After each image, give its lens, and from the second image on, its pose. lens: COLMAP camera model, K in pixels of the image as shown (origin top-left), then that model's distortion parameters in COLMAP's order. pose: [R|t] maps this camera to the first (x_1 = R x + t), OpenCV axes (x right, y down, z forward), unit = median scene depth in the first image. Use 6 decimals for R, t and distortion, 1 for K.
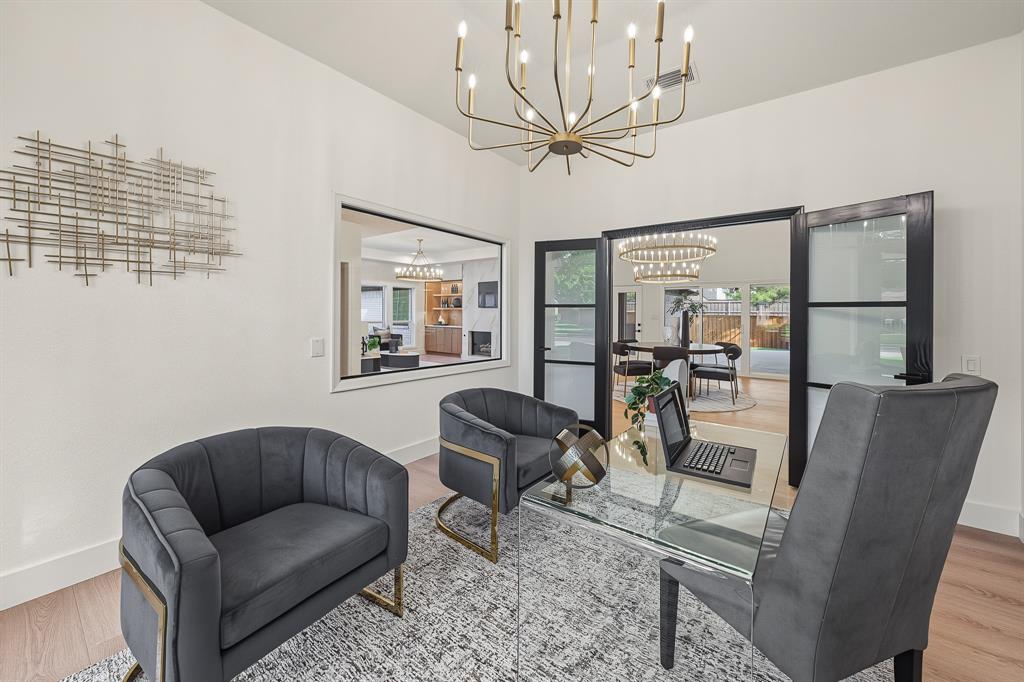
lens RADIAL K [[389.5, 0, 532.0], [0, 389.5, 311.9], [0, 0, 1]] dist [0.000519, 0.000047]
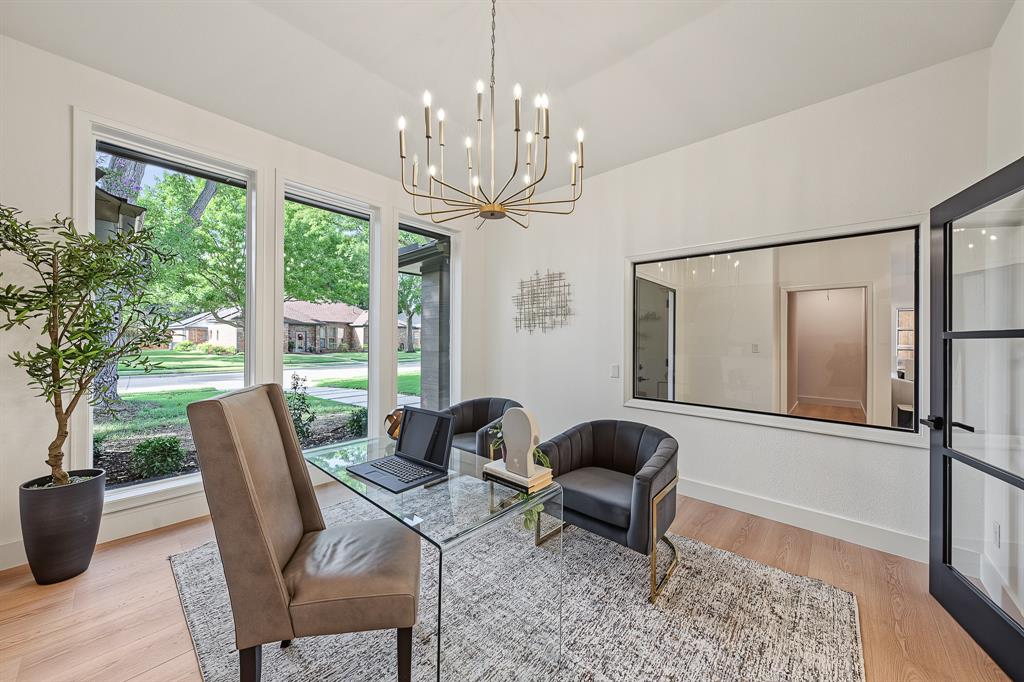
lens RADIAL K [[358.3, 0, 510.3], [0, 358.3, 342.5], [0, 0, 1]] dist [0.000586, 0.000030]
pose [[-0.089318, -0.008636, -0.995966, 1.033165], [-0.003444, 0.999959, -0.008362, 0.000304], [0.995997, 0.002683, -0.089344, 0.982539]]
